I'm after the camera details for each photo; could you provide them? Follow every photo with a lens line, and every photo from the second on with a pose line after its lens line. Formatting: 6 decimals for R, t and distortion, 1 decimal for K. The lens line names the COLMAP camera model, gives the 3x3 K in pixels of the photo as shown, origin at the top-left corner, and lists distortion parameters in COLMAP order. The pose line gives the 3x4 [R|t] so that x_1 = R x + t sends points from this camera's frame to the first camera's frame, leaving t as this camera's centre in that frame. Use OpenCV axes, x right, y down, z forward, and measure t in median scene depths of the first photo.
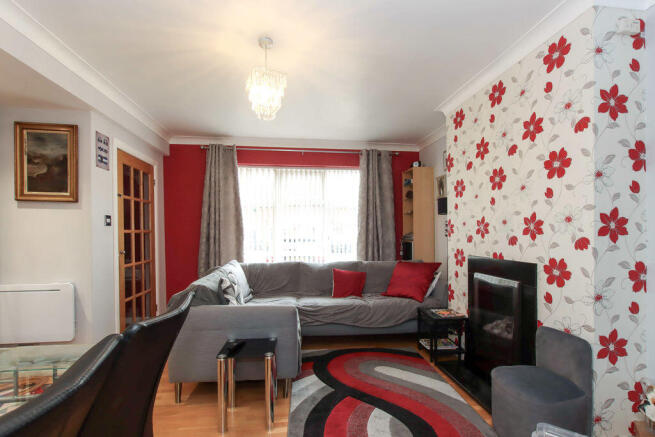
lens RADIAL K [[312.7, 0, 329.8], [0, 312.7, 239.4], [0, 0, 1]] dist [0.000432, -0.000004]
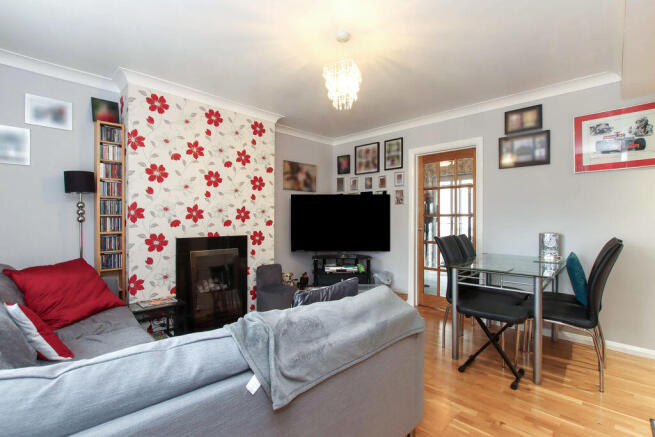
lens RADIAL K [[312.7, 0, 327.1], [0, 312.7, 215.3], [0, 0, 1]] dist [0.000432, -0.000004]
pose [[-0.610243, 0.000118, 0.792214, -0.946402], [0.008576, 0.999942, 0.006458, -0.040513], [-0.792168, 0.010735, -0.610209, 1.580781]]
